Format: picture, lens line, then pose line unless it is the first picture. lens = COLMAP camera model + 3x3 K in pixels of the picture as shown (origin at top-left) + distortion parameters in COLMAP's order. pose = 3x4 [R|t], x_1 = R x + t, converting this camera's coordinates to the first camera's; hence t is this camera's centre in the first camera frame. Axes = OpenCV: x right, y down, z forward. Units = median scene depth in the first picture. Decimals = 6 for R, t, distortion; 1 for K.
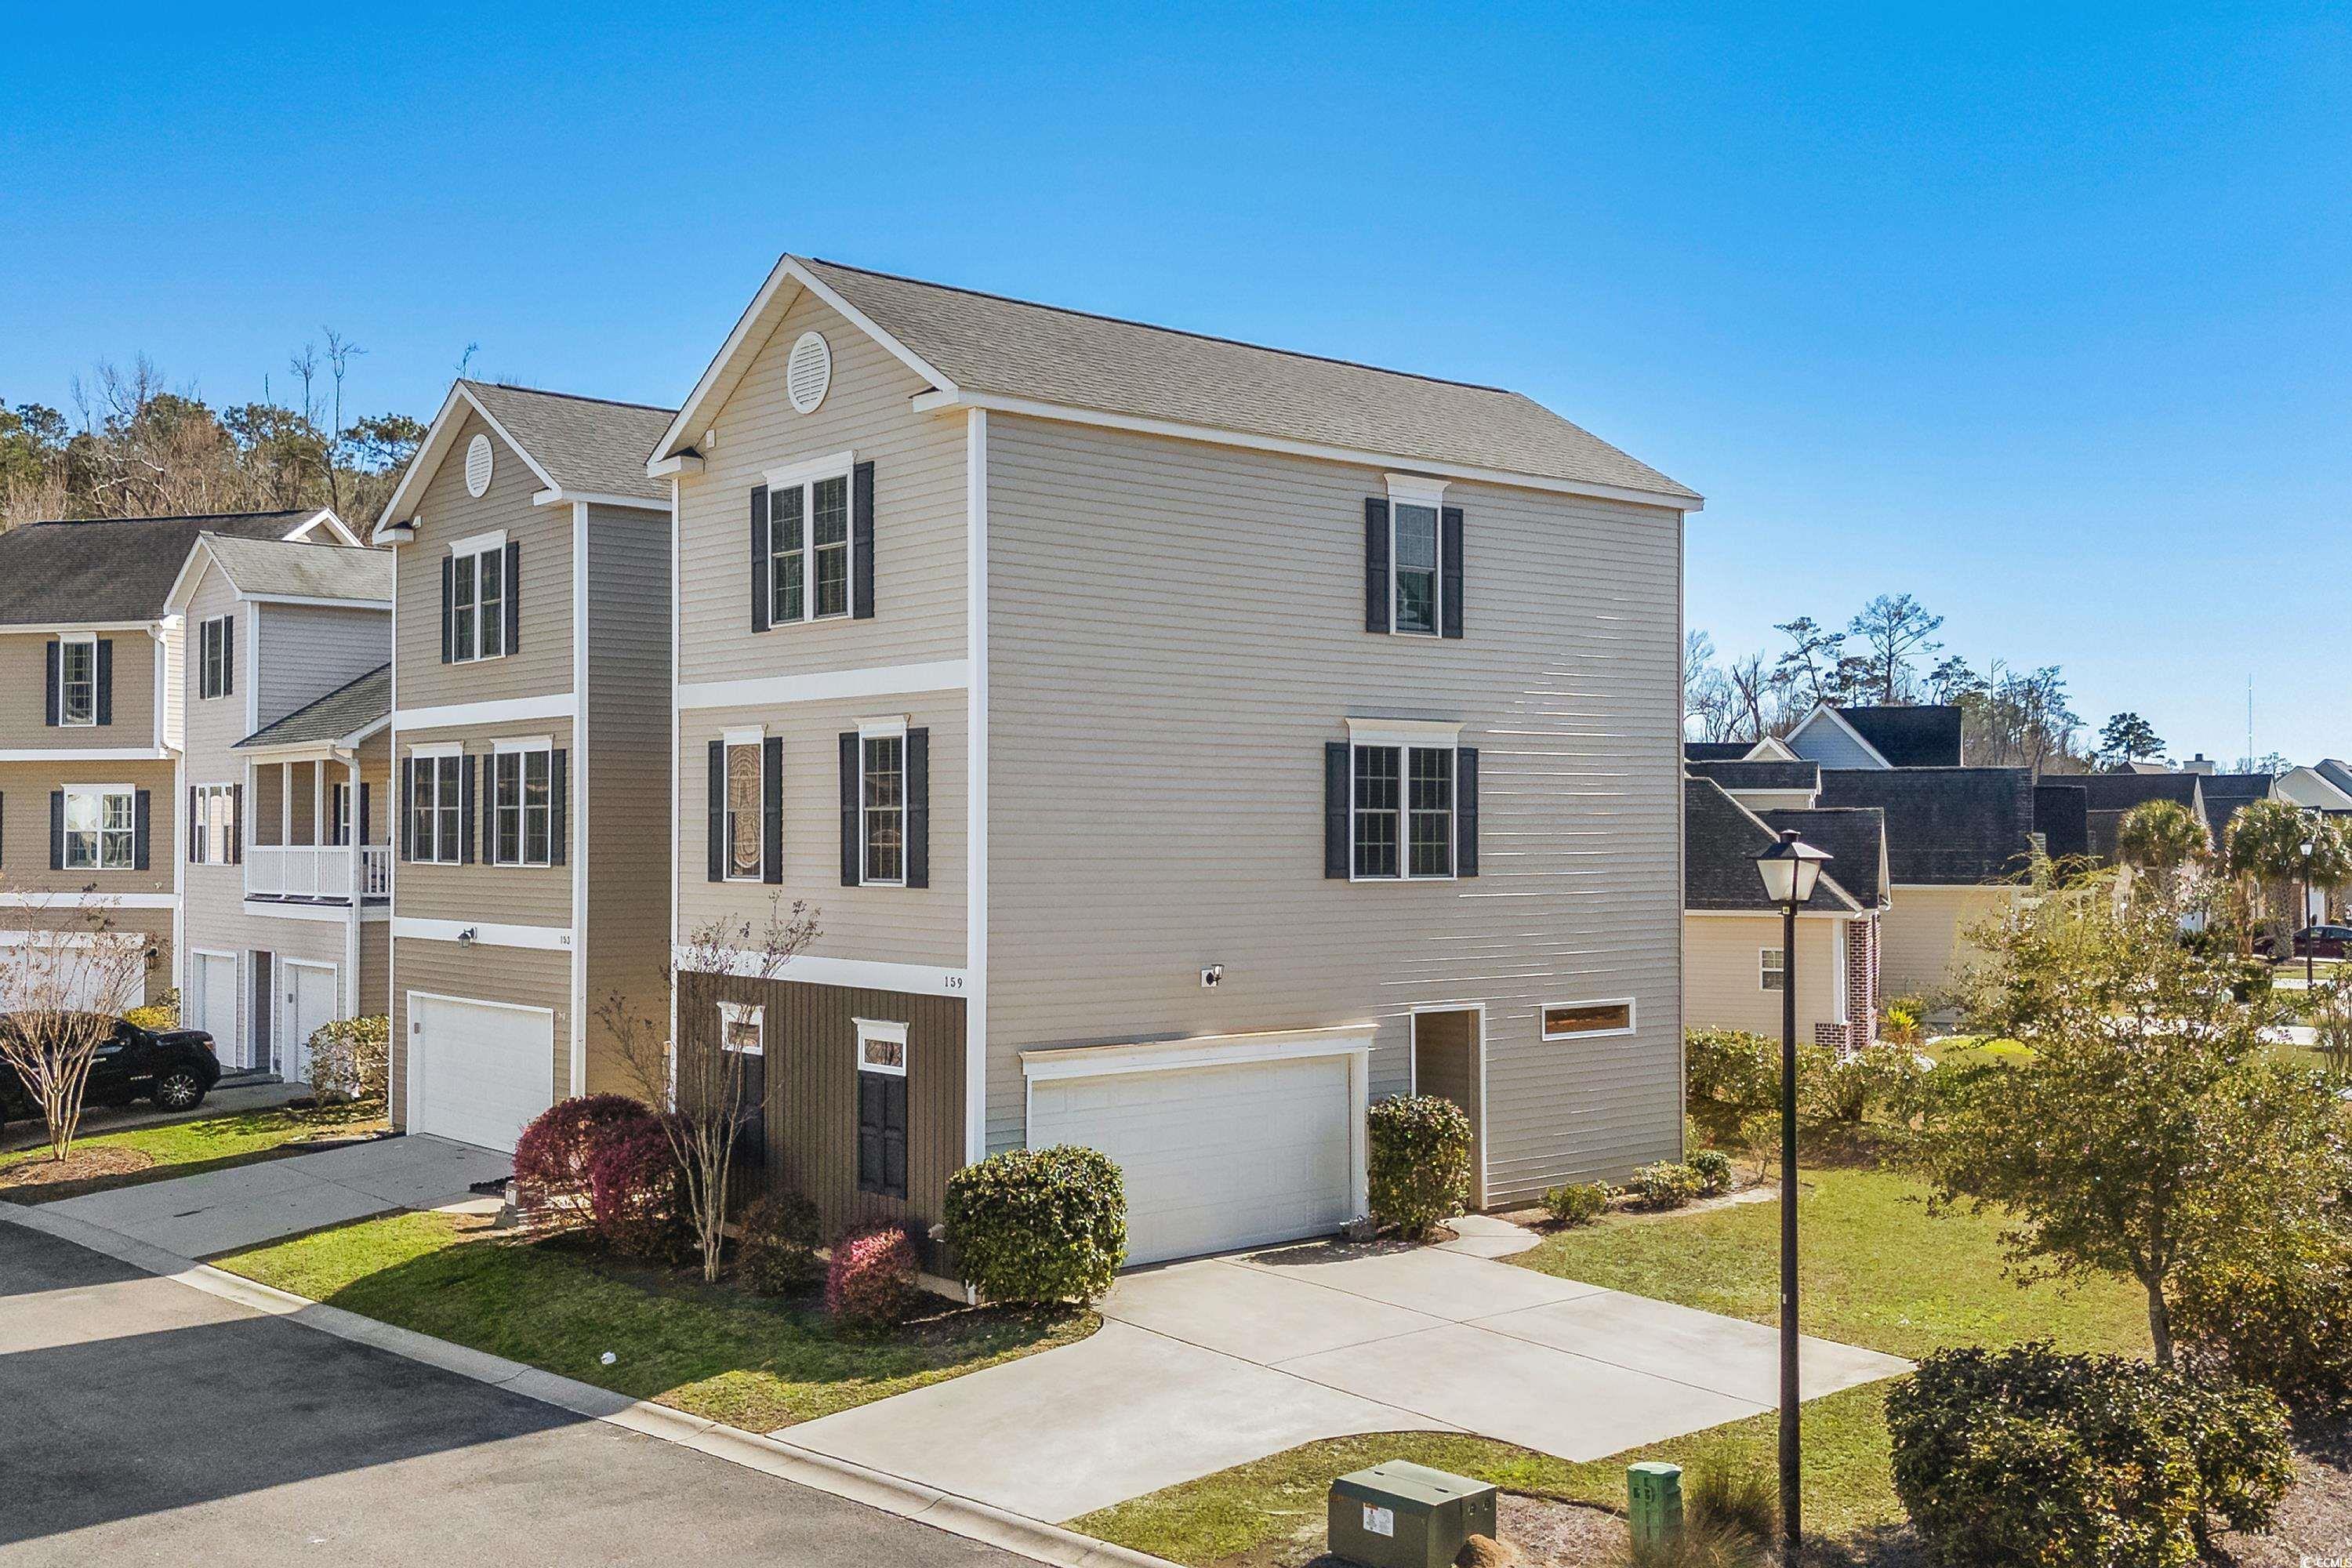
lens RADIAL K [[2497.8, 0, 1168.6], [0, 2497.8, 780.3], [0, 0, 1]] dist [0.067690, 0.000000]
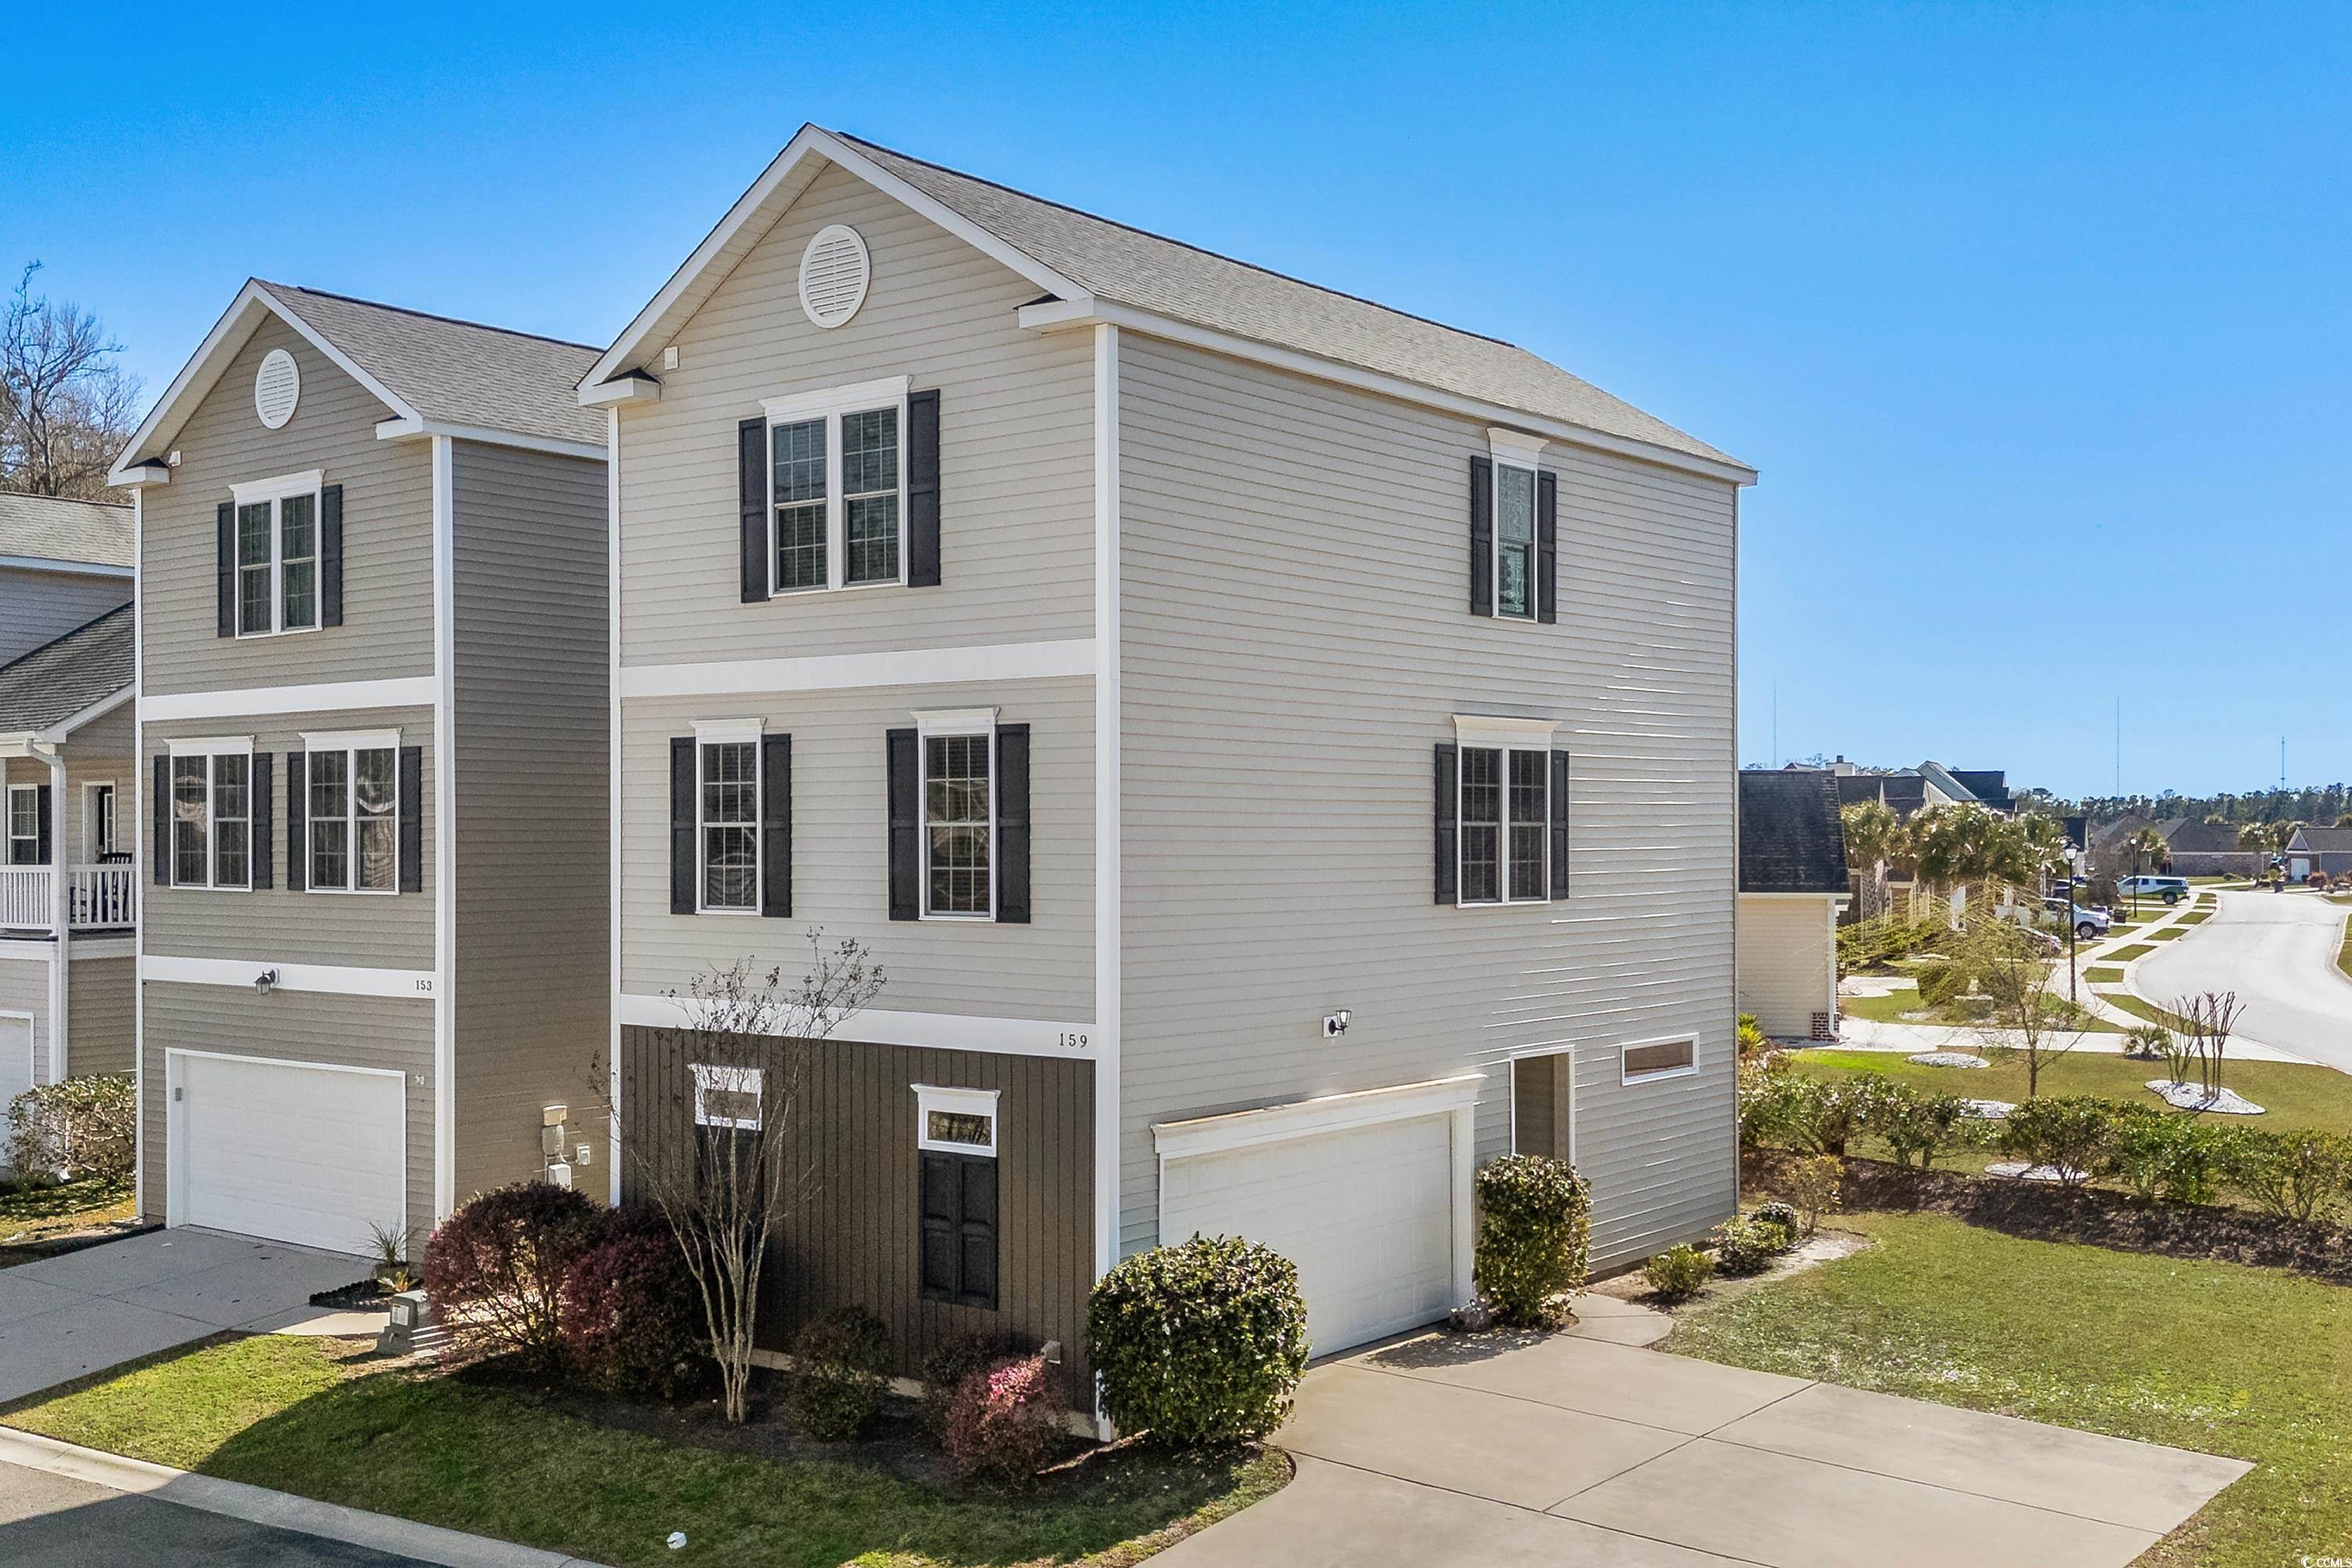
lens RADIAL K [[2497.8, 0, 1139.3], [0, 2497.8, 830.3], [0, 0, 1]] dist [0.067690, 0.000000]
pose [[0.977745, -0.002567, 0.209780, -0.211452], [-0.001908, 0.999775, 0.021126, -0.003504], [-0.209787, -0.021056, 0.977520, 0.191694]]
